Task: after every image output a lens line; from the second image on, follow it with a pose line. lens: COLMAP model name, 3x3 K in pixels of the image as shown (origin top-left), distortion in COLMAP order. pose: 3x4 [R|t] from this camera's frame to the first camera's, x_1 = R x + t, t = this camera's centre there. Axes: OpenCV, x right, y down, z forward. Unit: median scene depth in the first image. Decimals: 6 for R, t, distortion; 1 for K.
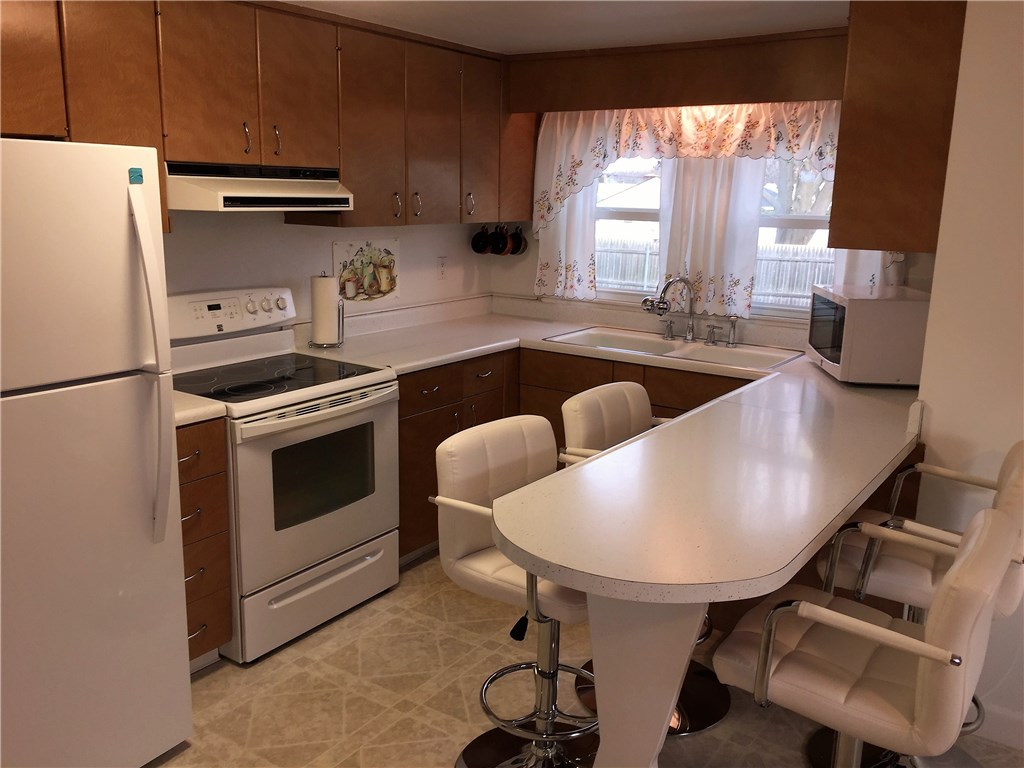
lens RADIAL K [[872.5, 0, 512.0], [0, 872.5, 384.0], [0, 0, 1]] dist [0.083660, -0.111037]
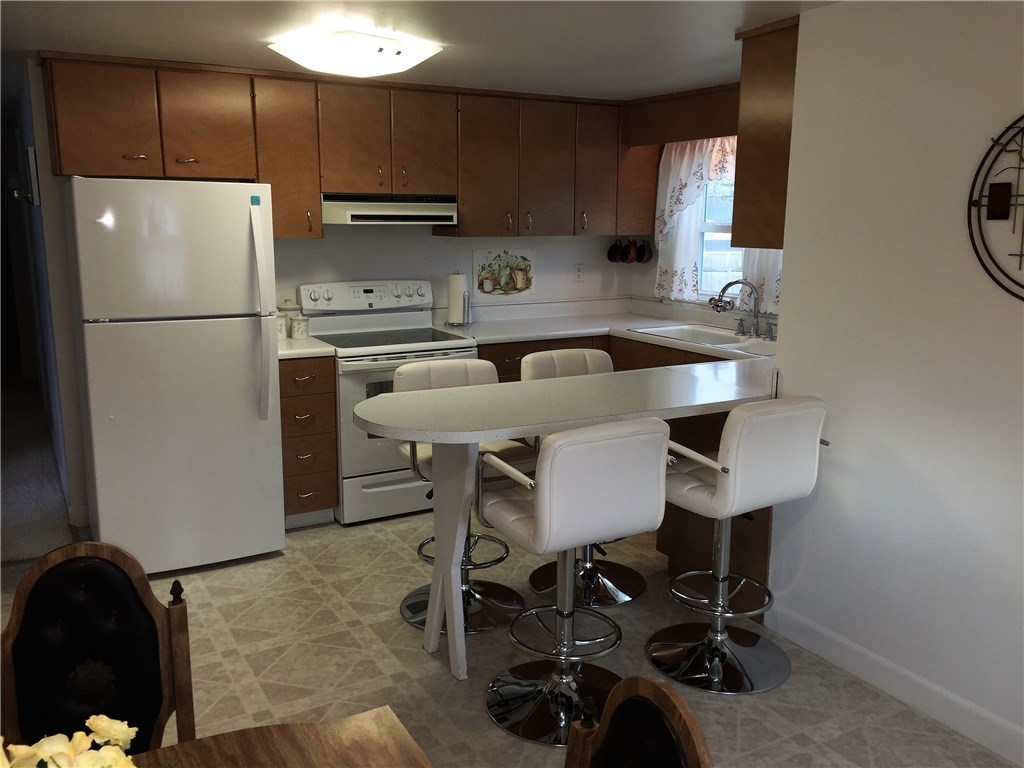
lens RADIAL K [[872.5, 0, 512.0], [0, 872.5, 384.0], [0, 0, 1]] dist [0.083660, -0.111037]
pose [[0.900576, 0.067219, -0.429470, 0.430575], [-0.081826, 0.996524, -0.015614, 0.058870], [0.426928, 0.049203, 0.902946, -0.174960]]
